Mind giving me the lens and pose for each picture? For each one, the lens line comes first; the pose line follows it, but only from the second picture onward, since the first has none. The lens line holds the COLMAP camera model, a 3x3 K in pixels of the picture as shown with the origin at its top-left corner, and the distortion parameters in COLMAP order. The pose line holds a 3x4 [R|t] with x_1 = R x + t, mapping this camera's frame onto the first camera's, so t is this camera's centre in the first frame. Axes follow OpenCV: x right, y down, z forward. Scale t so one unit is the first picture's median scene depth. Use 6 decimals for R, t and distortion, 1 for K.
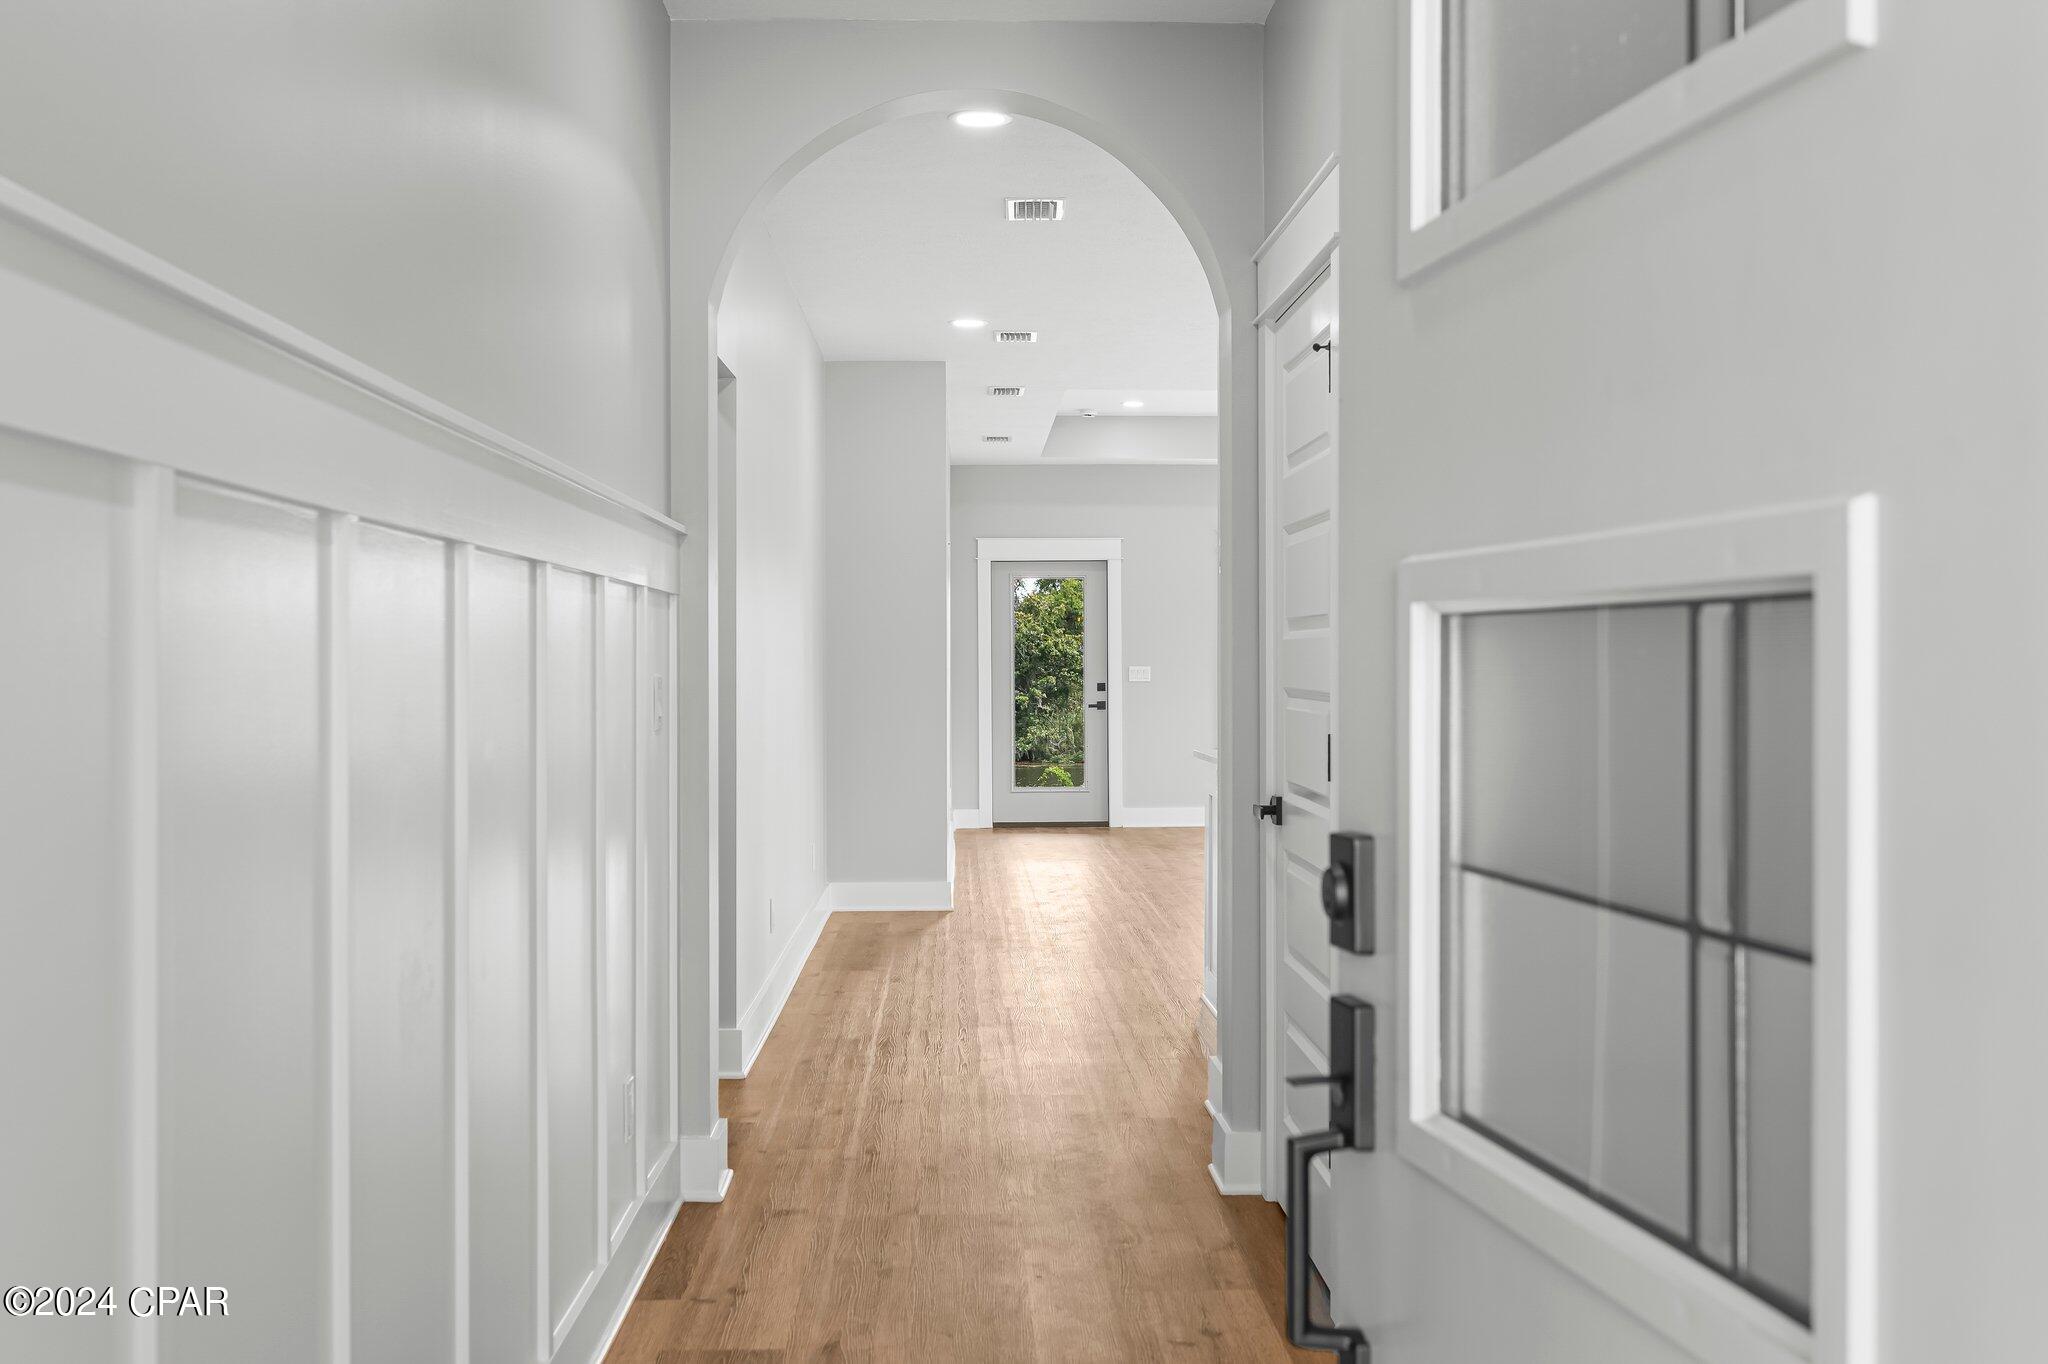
lens RADIAL K [[2069.3, 0, 1024.0], [0, 2069.3, 682.0], [0, 0, 1]] dist [0.000133, -0.000081]
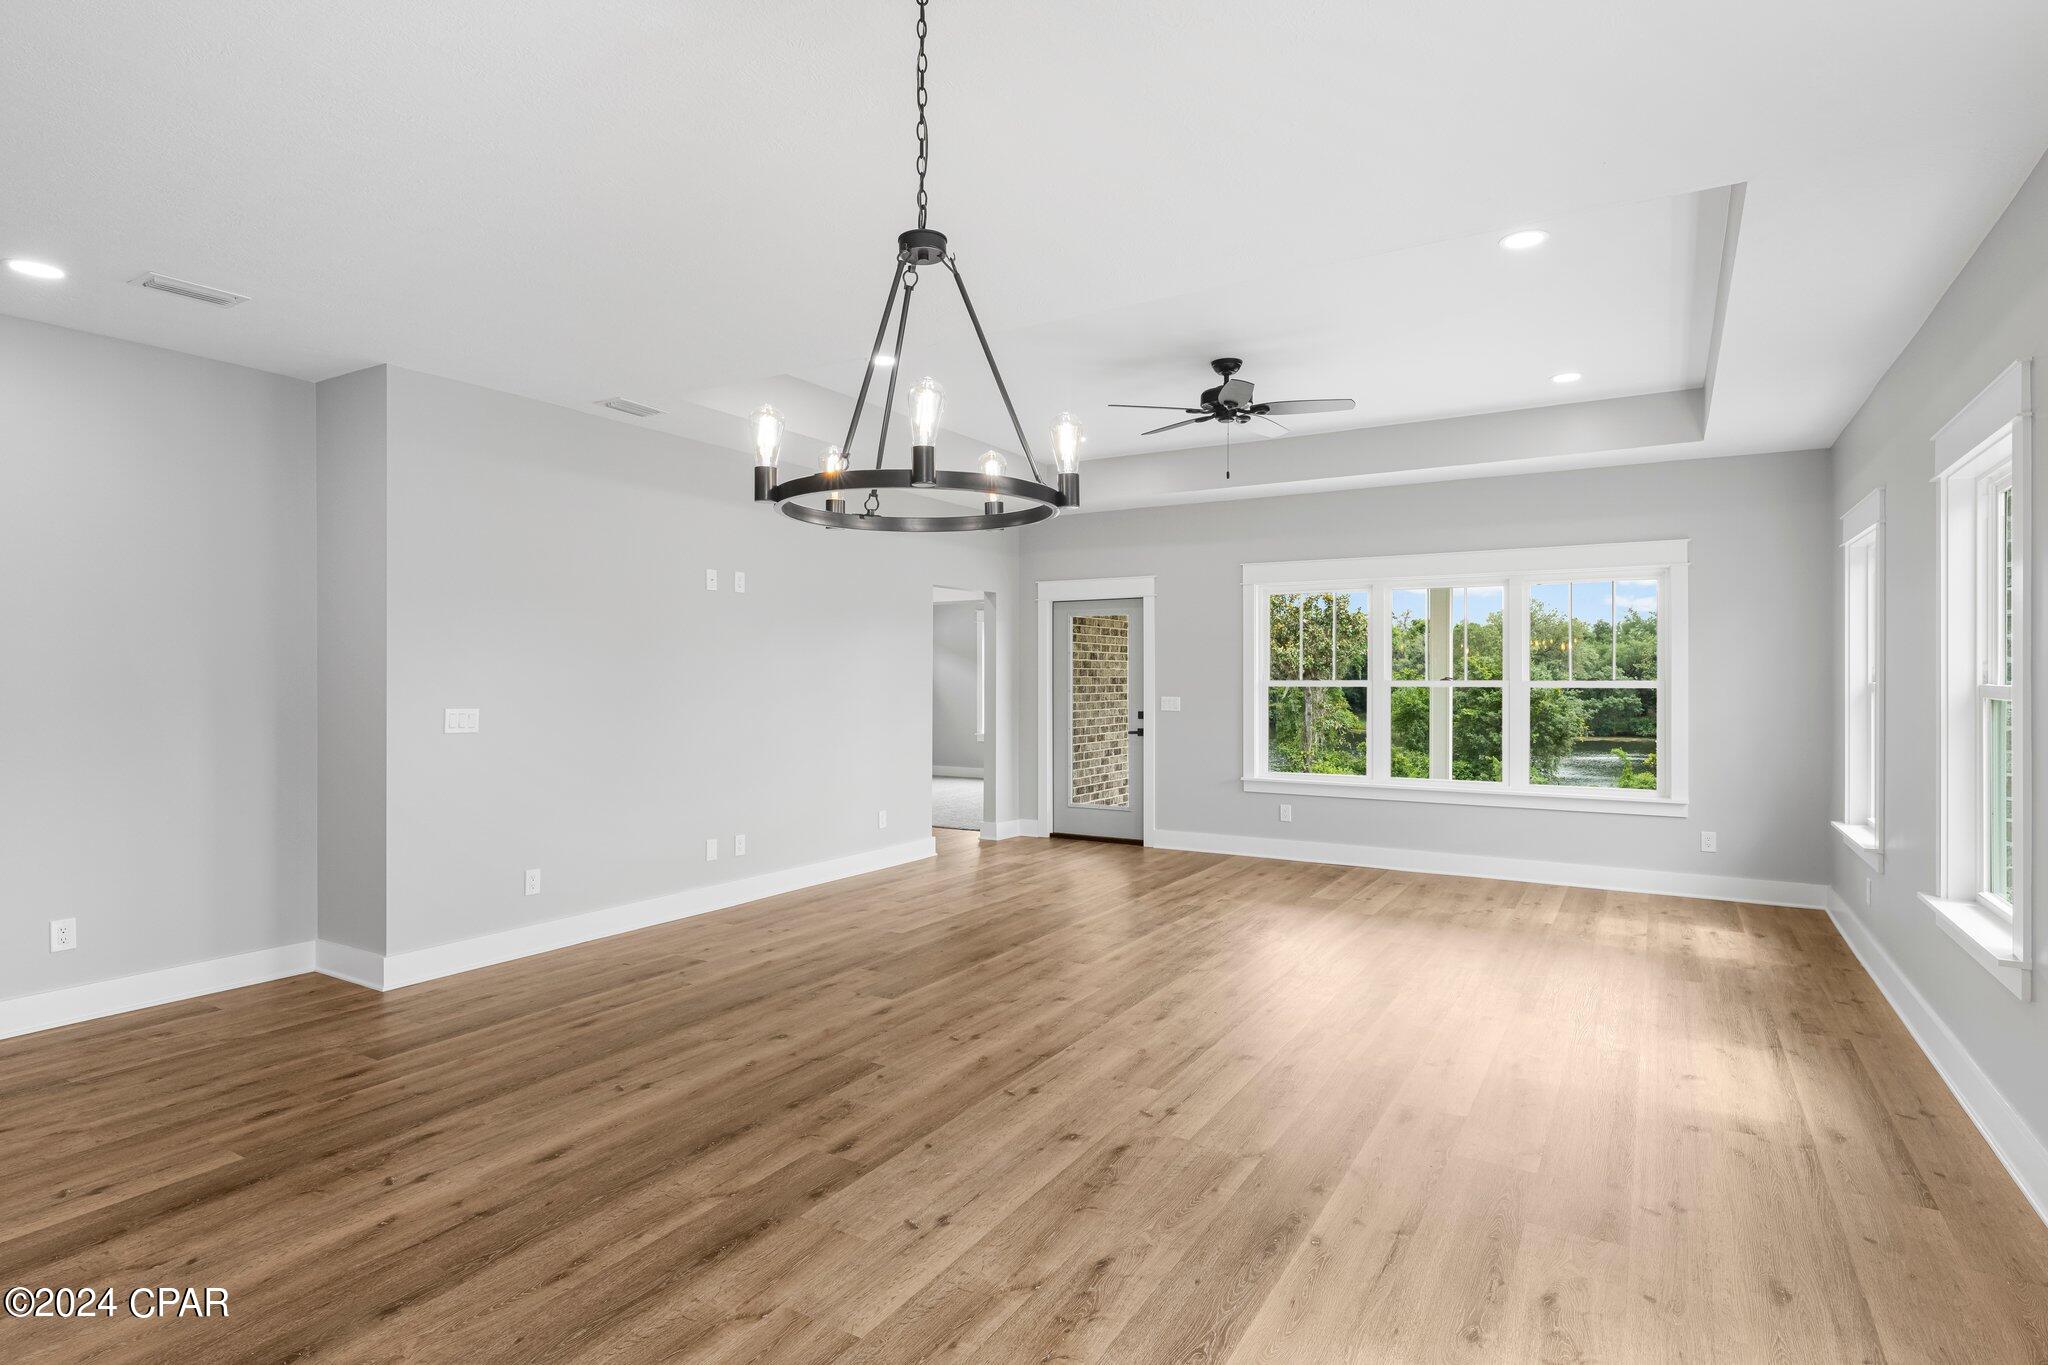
lens RADIAL K [[1056.8, 0, 1029.6], [0, 1056.8, 675.8], [0, 0, 1]] dist [0.004672, -0.000519]
pose [[0.841538, 0.004333, -0.540180, 0.287106], [-0.008707, 0.999947, -0.005544, -0.014495], [0.540127, 0.009369, 0.841531, 0.507197]]
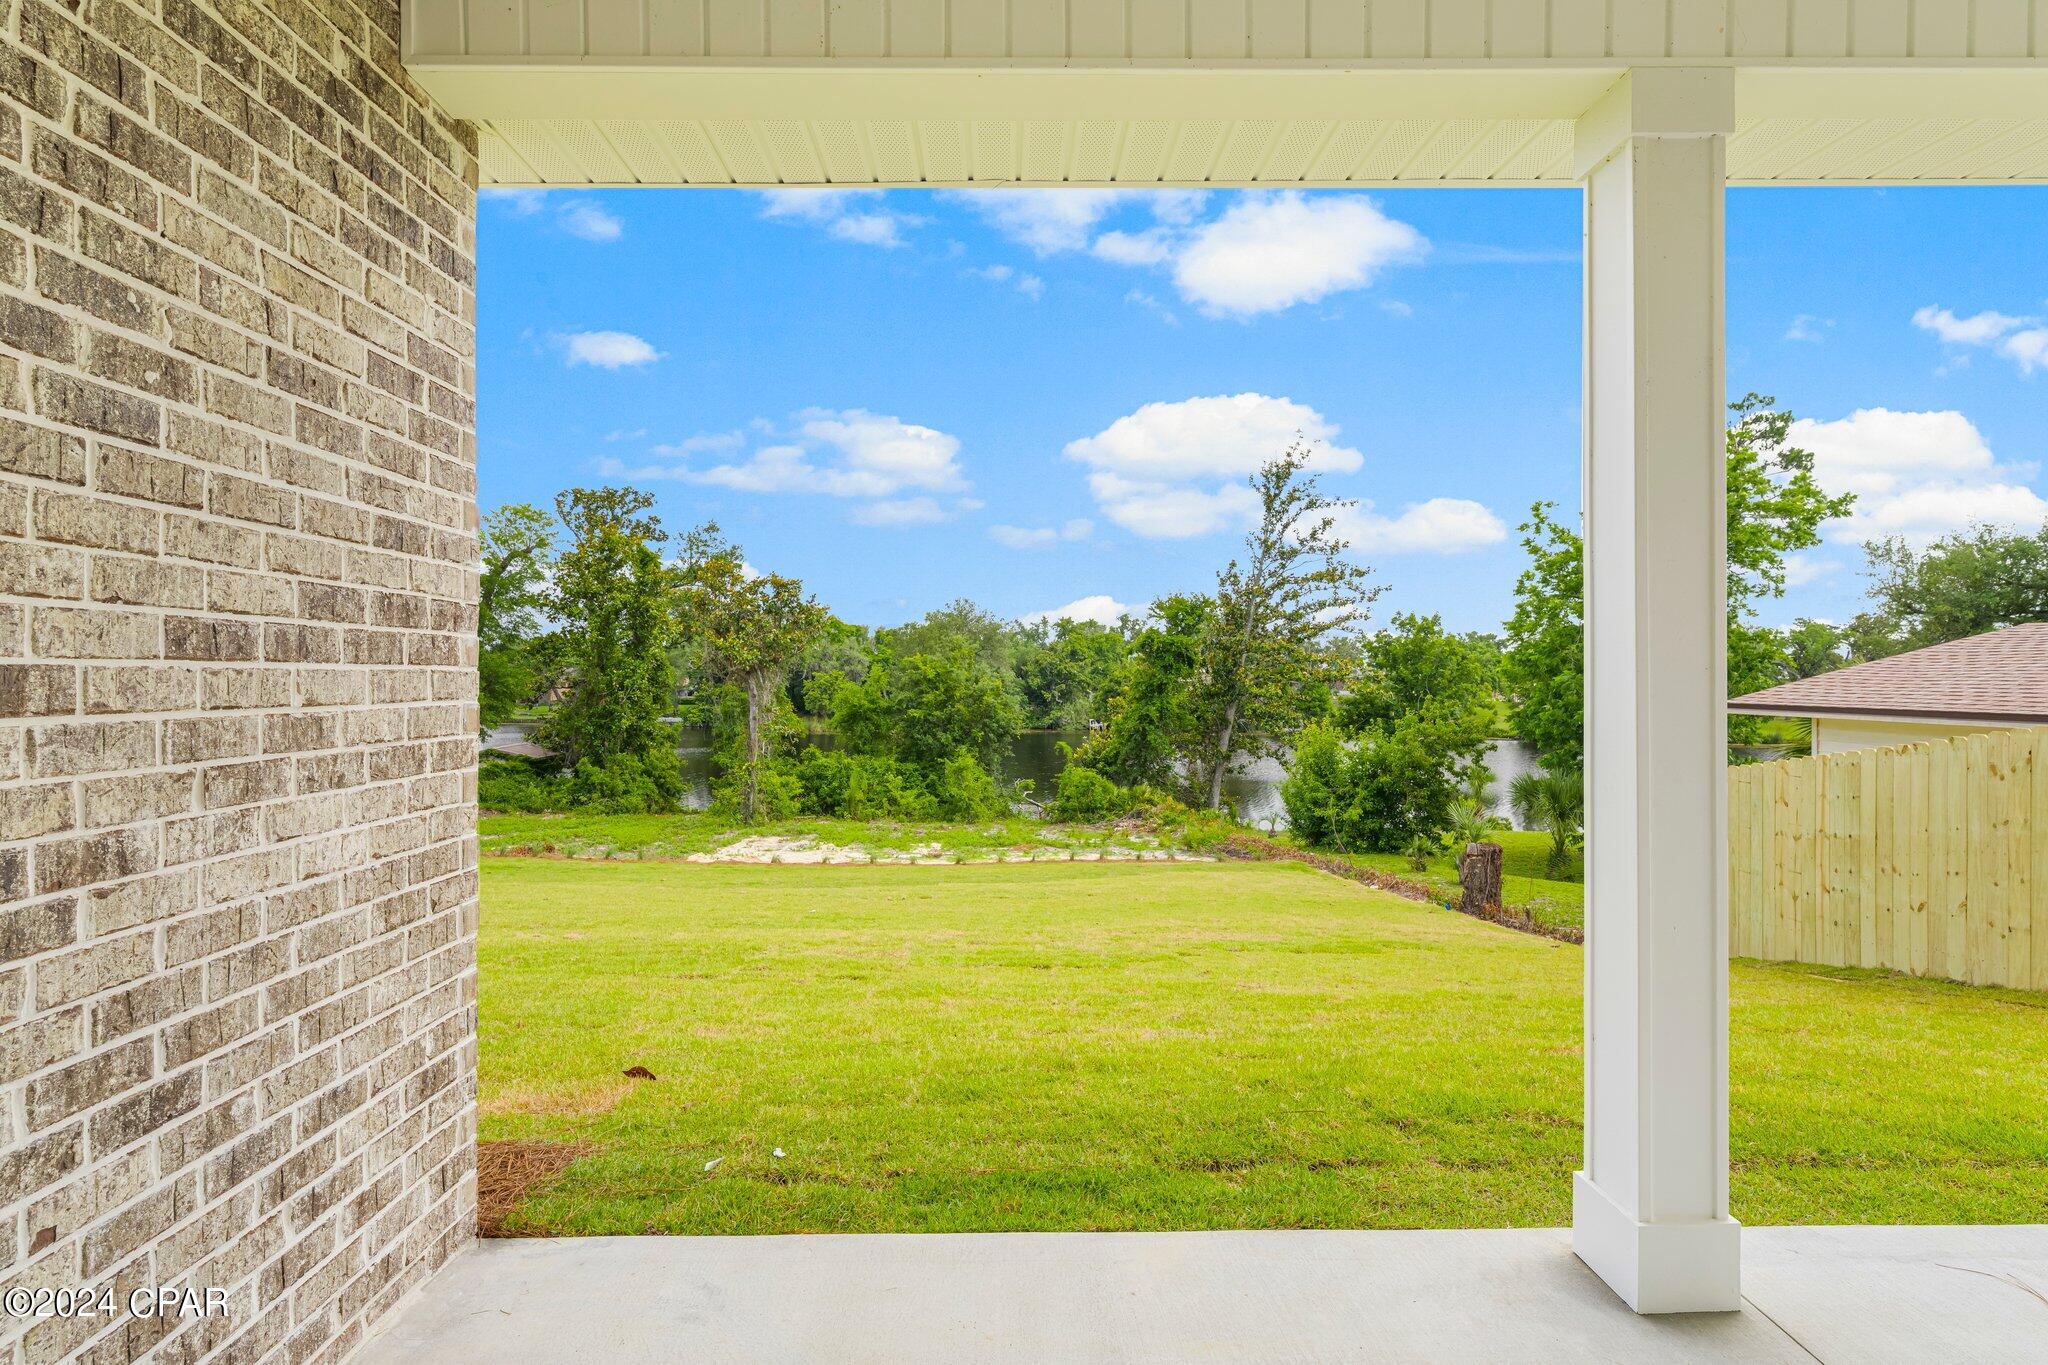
lens RADIAL K [[987.4, 0, 1030.1], [0, 987.4, 675.4], [0, 0, 1]] dist [0.000487, -0.000552]
pose [[0.999716, 0.001543, -0.023788, 0.047615], [-0.001817, 0.999932, -0.011530, -0.006523], [0.023768, 0.011570, 0.999651, 1.115778]]
